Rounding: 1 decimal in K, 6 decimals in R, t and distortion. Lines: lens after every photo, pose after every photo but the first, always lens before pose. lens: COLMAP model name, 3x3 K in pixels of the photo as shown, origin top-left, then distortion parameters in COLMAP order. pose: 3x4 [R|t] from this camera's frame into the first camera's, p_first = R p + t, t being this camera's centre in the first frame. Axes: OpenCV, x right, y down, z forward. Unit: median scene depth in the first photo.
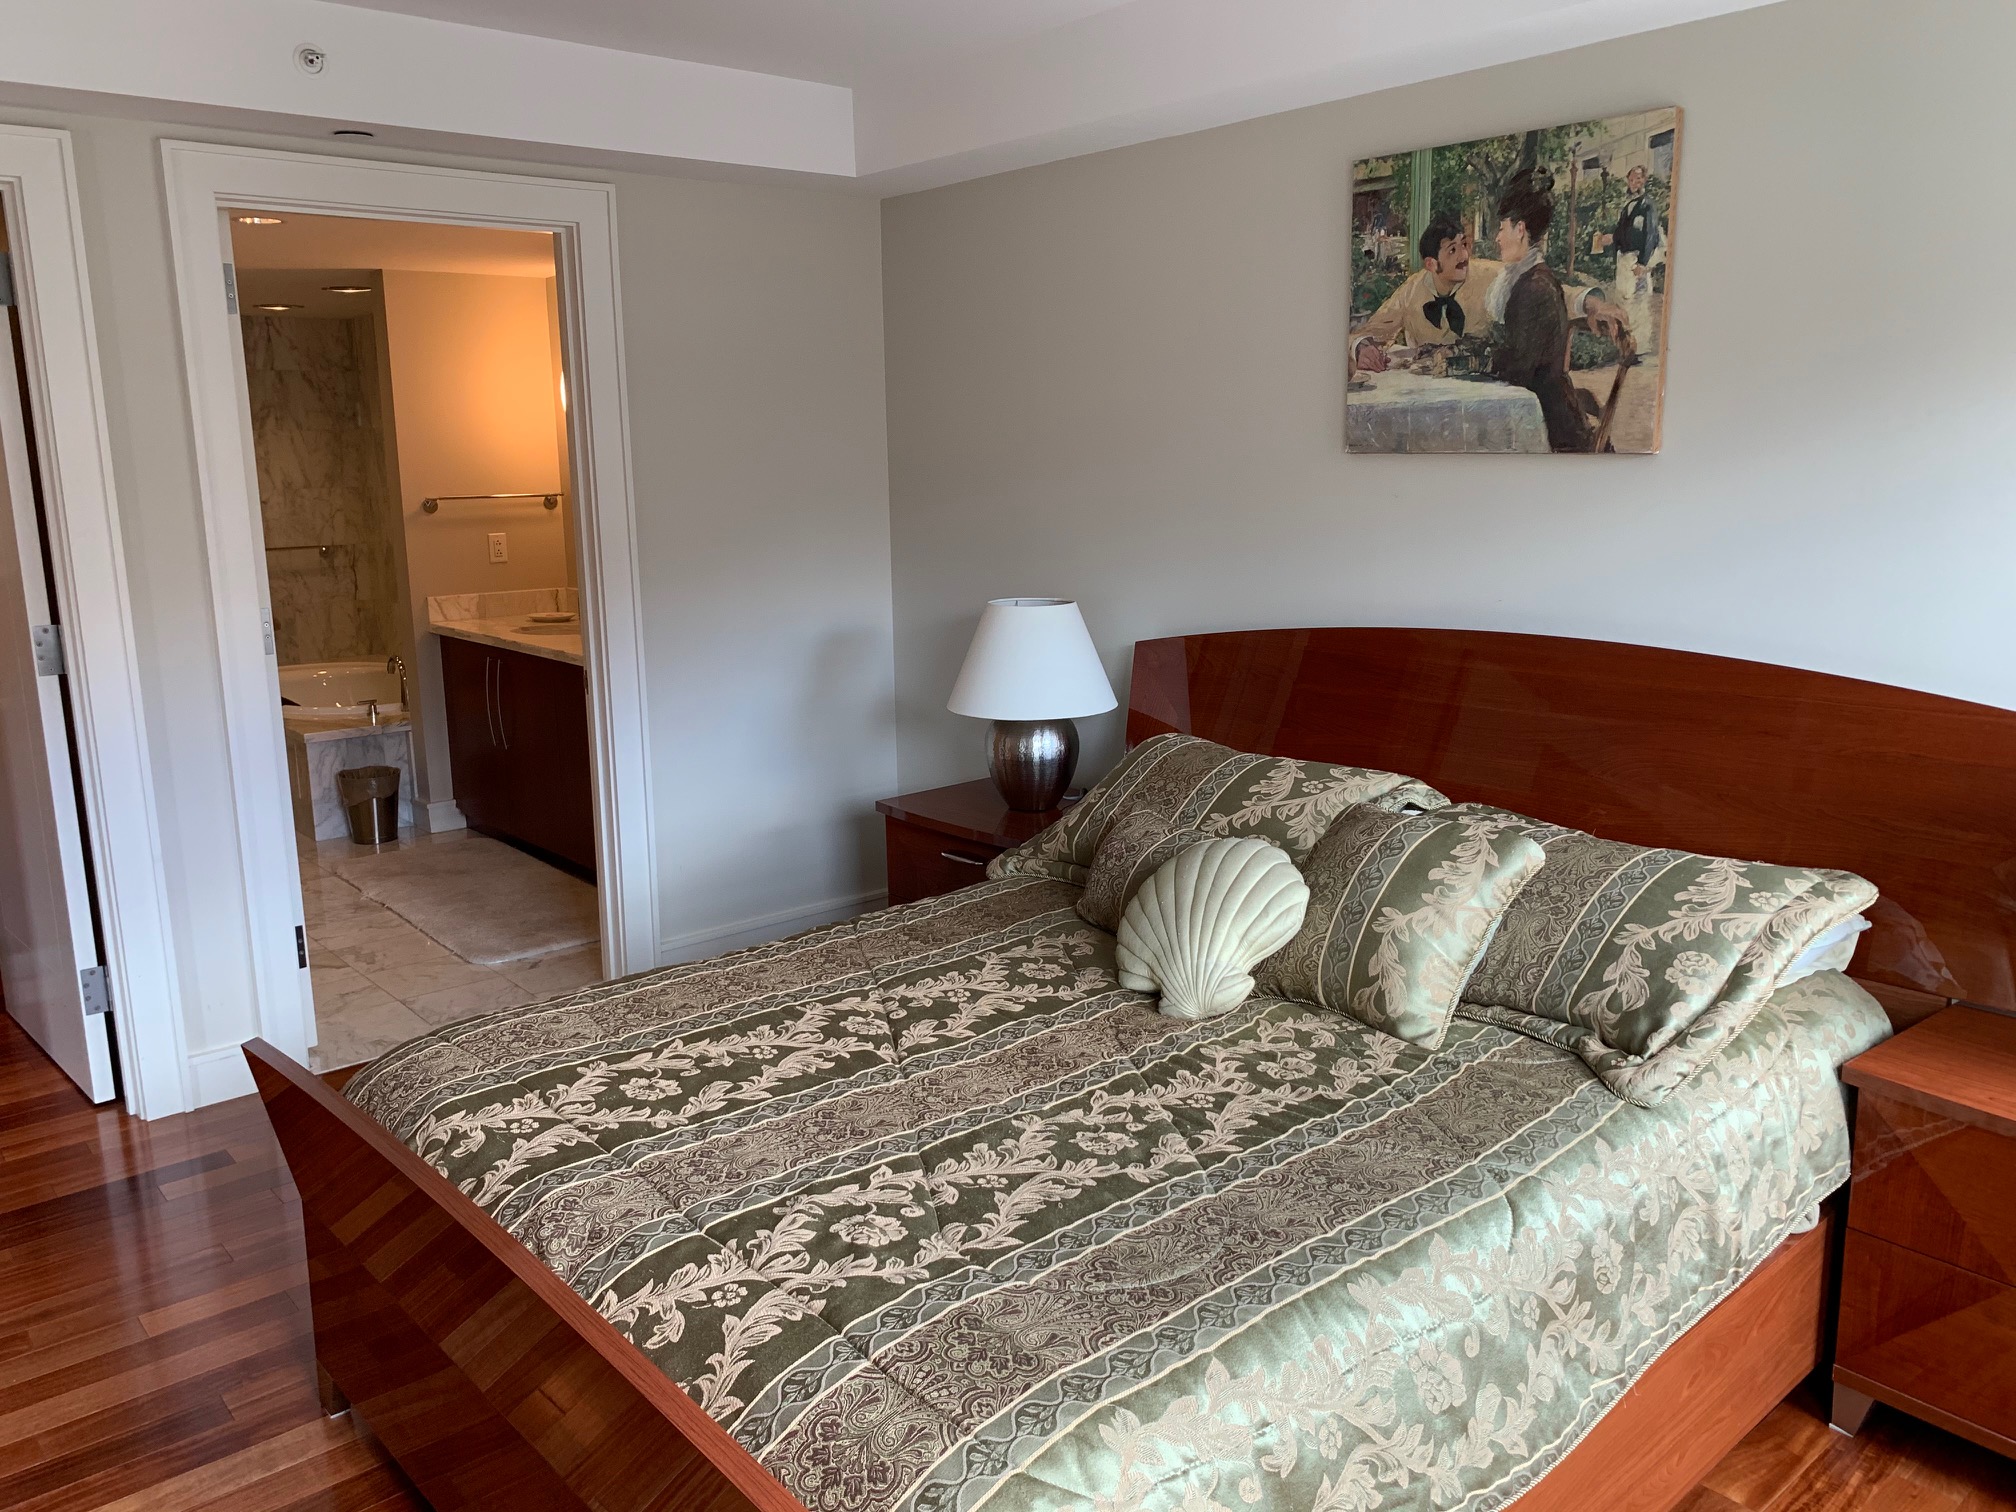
lens RADIAL K [[1533.9, 0, 955.8], [0, 1533.9, 784.1], [0, 0, 1]] dist [0.054154, -0.078335]
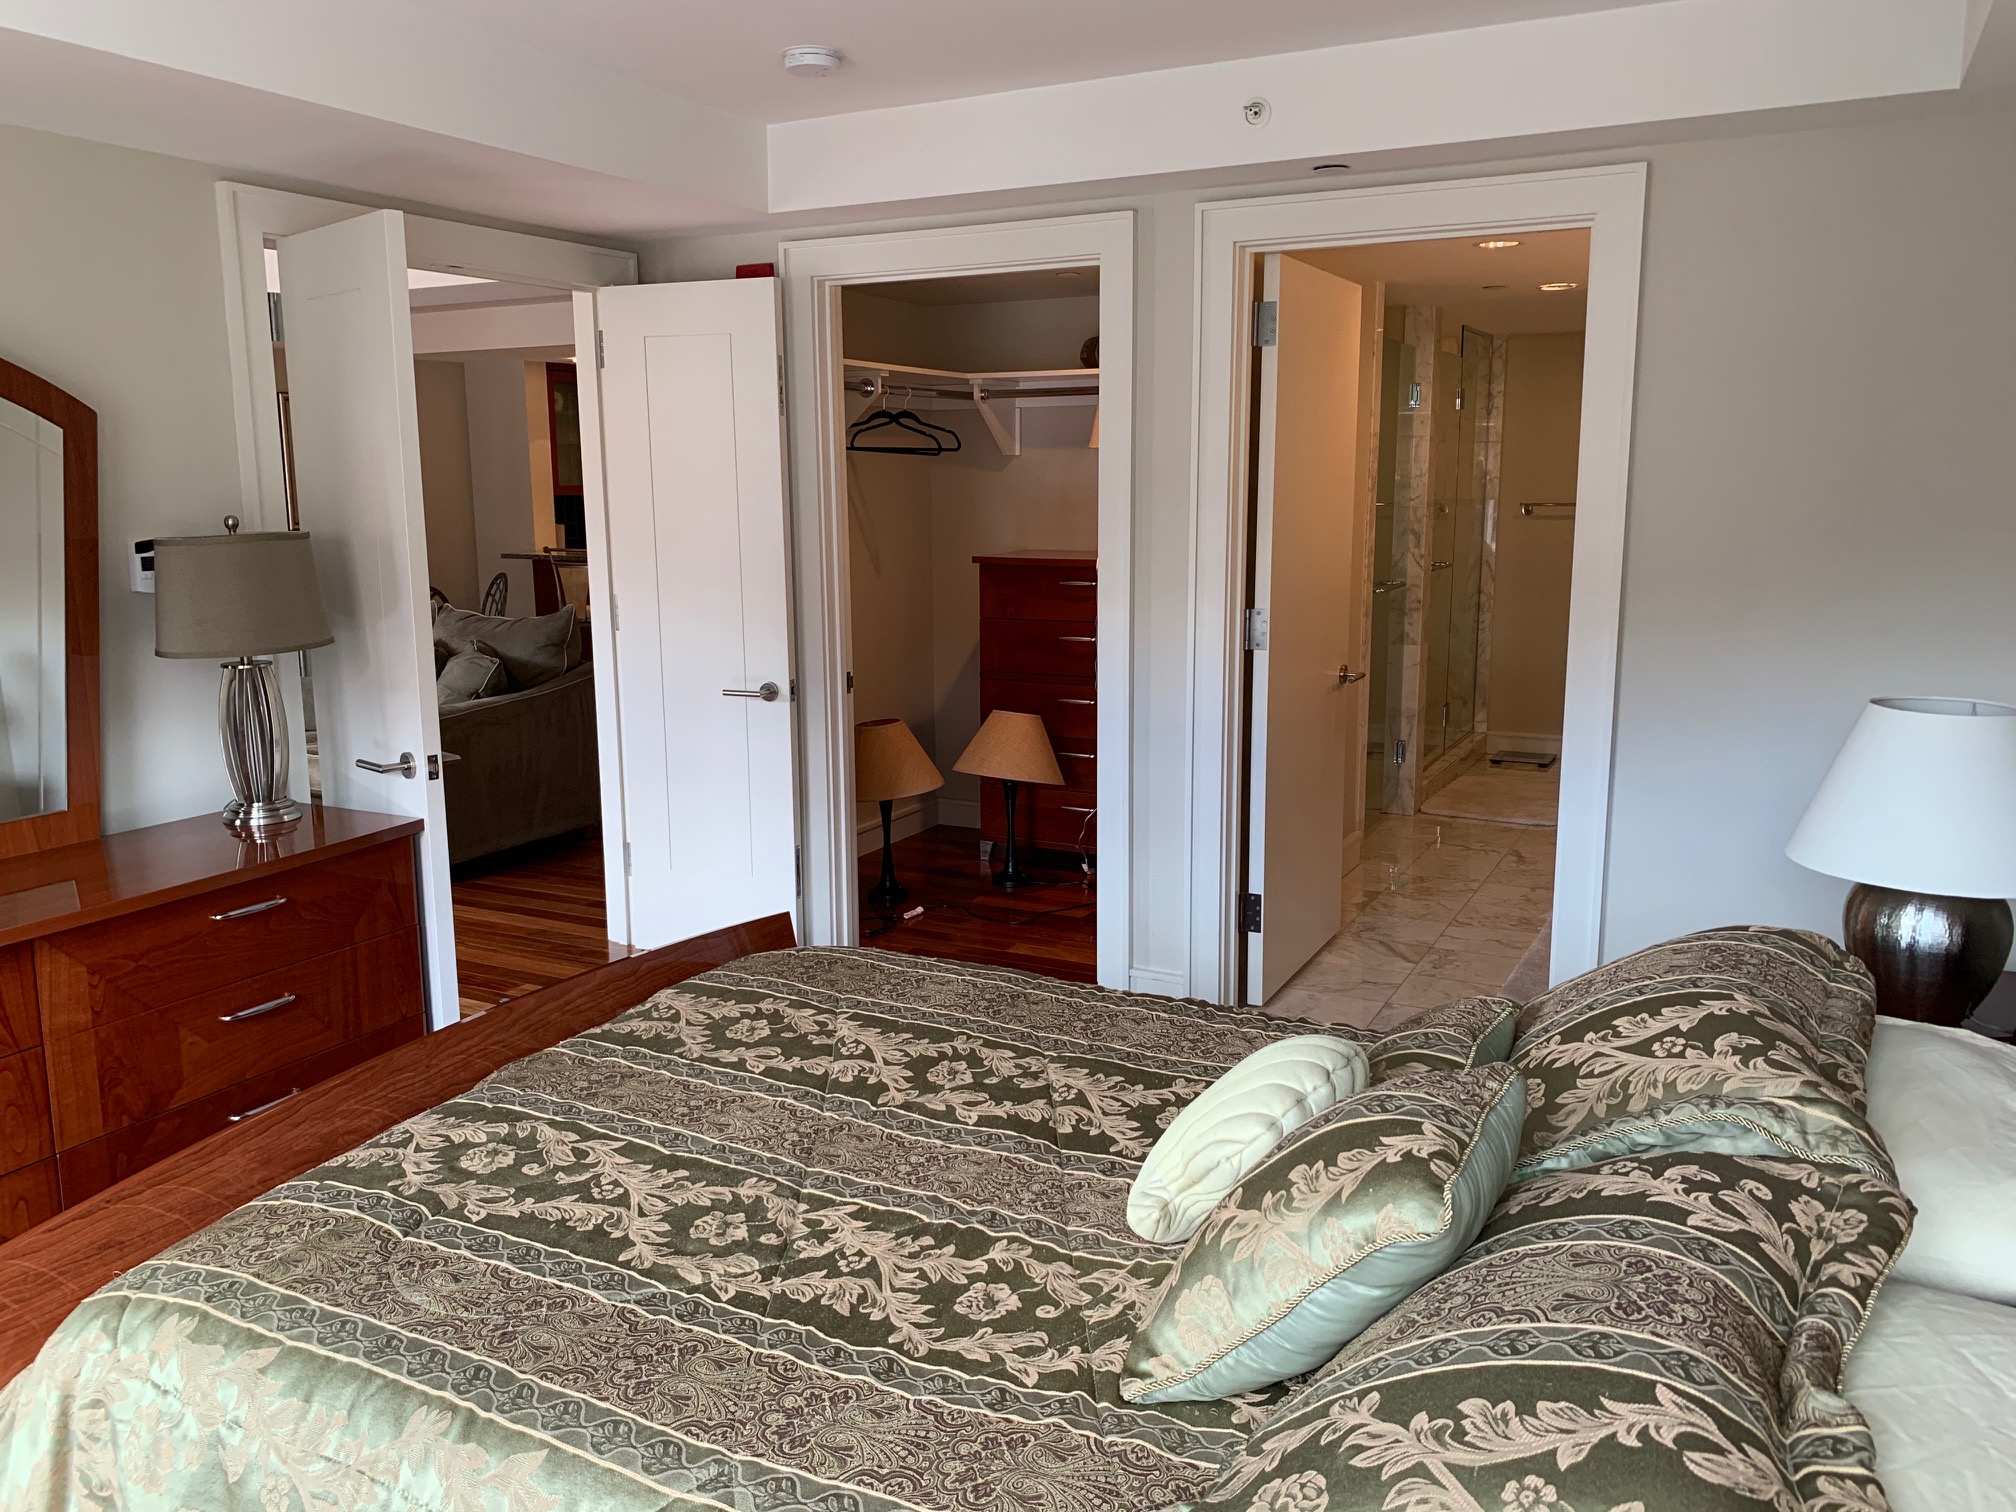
lens RADIAL K [[1533.9, 0, 1012.0], [0, 1533.9, 752.7], [0, 0, 1]] dist [0.054154, -0.078335]
pose [[0.402005, 0.184088, -0.896941, 0.631460], [-0.203937, 0.972976, 0.108289, -0.120510], [0.892638, 0.139386, 0.428683, 0.481703]]
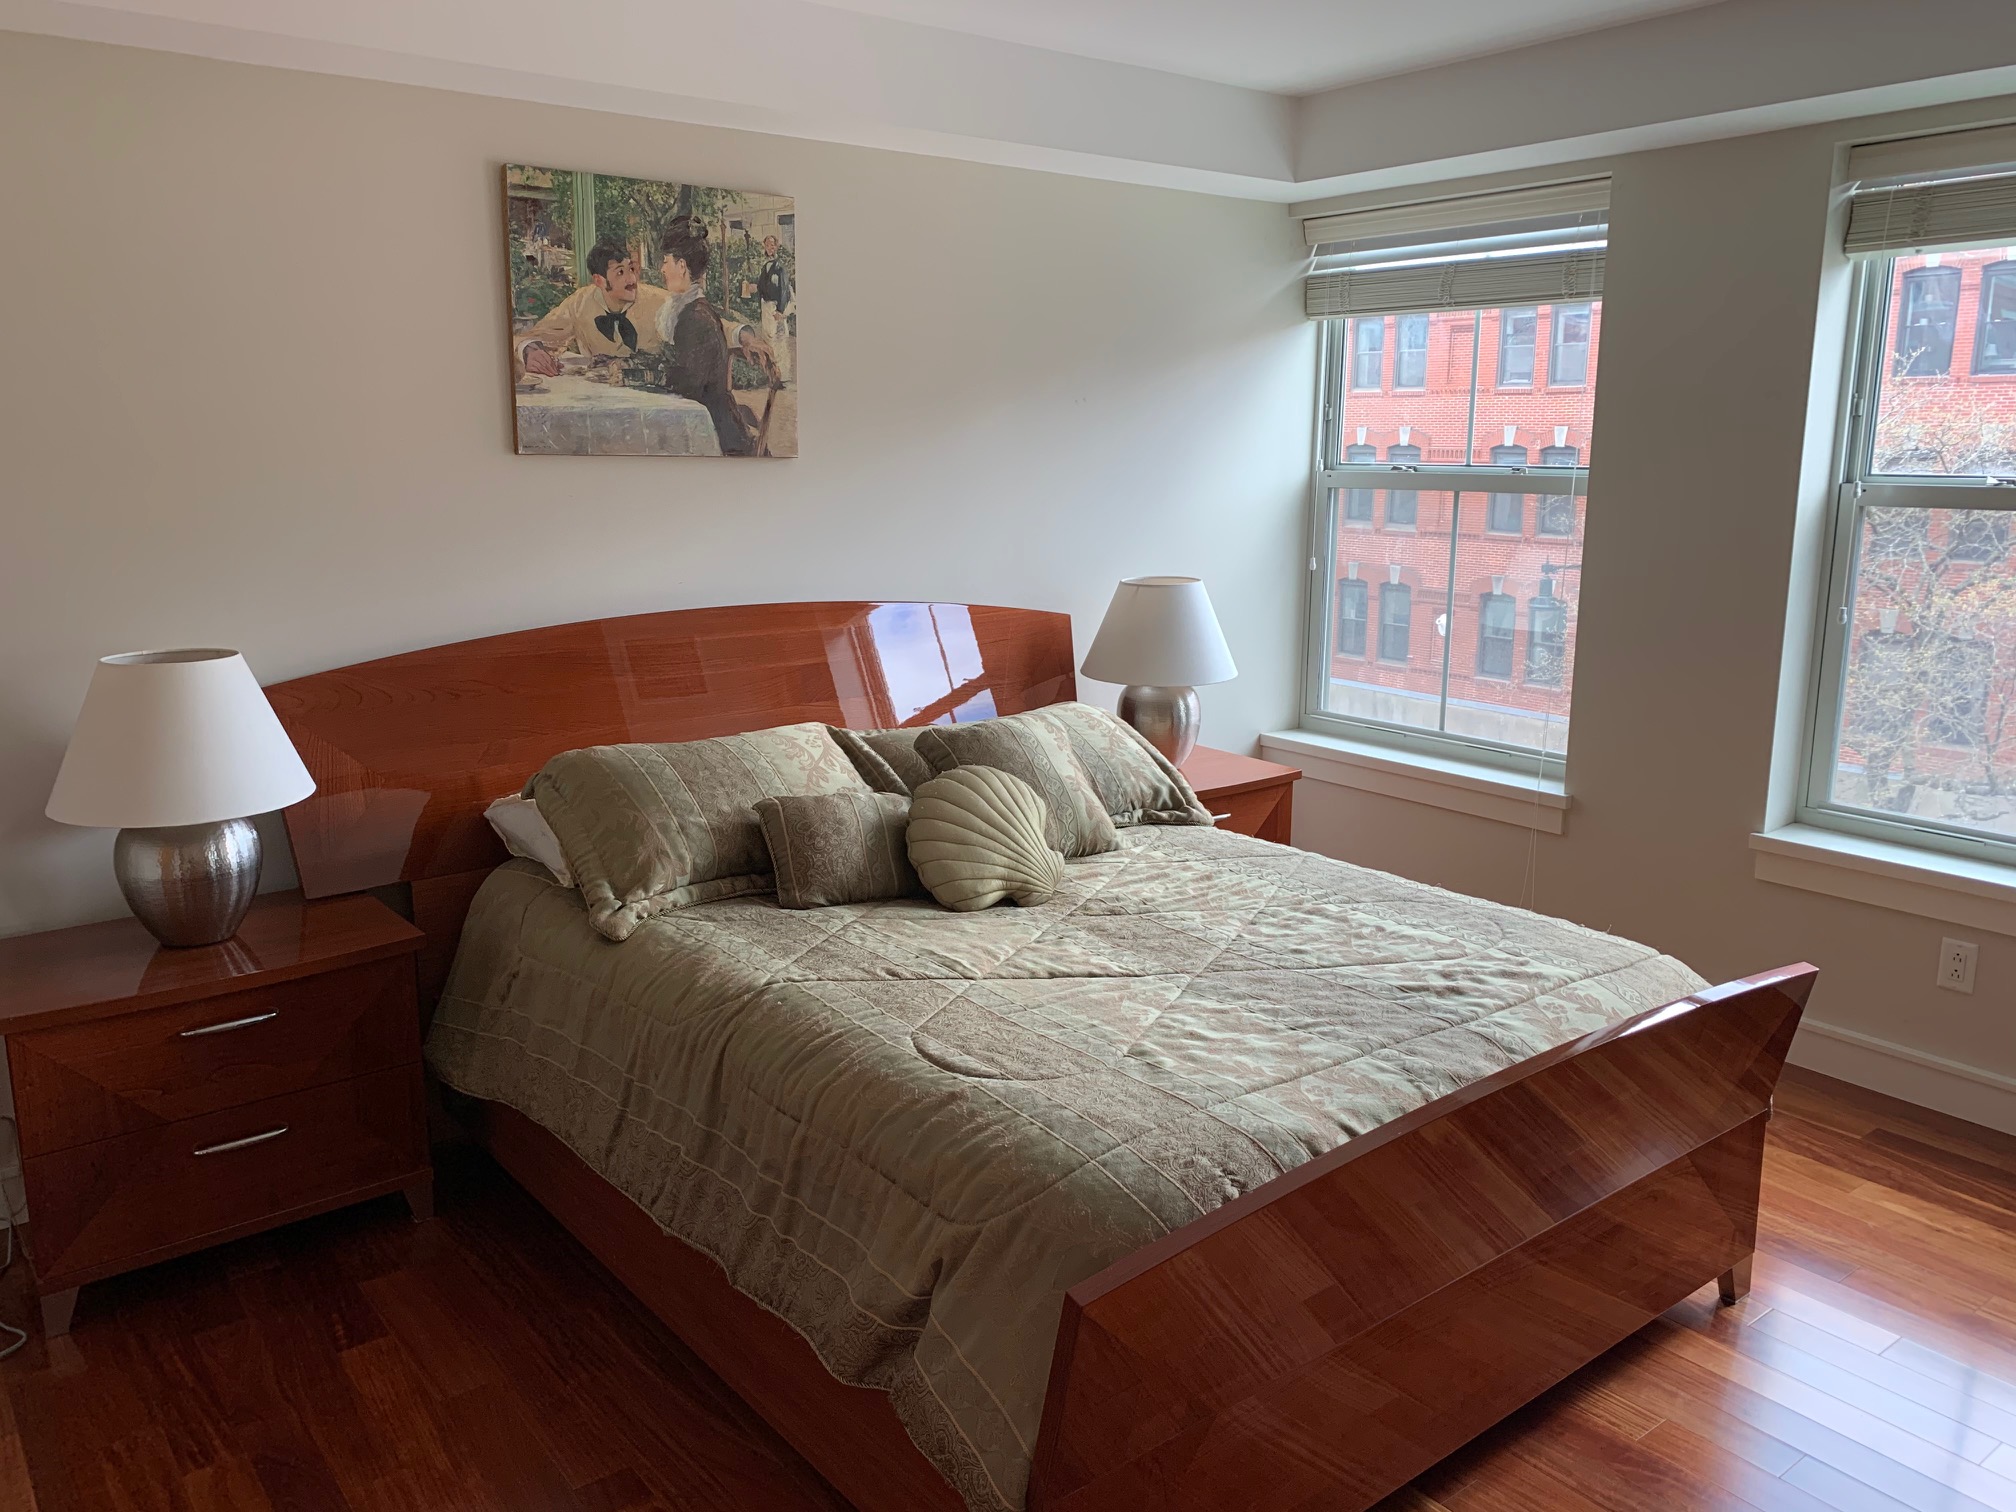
lens RADIAL K [[1533.9, 0, 999.8], [0, 1533.9, 745.2], [0, 0, 1]] dist [0.054154, -0.078335]
pose [[0.049766, -0.171993, 0.983840, -0.847274], [0.218530, 0.963068, 0.157307, -0.142419], [-0.974560, 0.207170, 0.085514, 0.751816]]
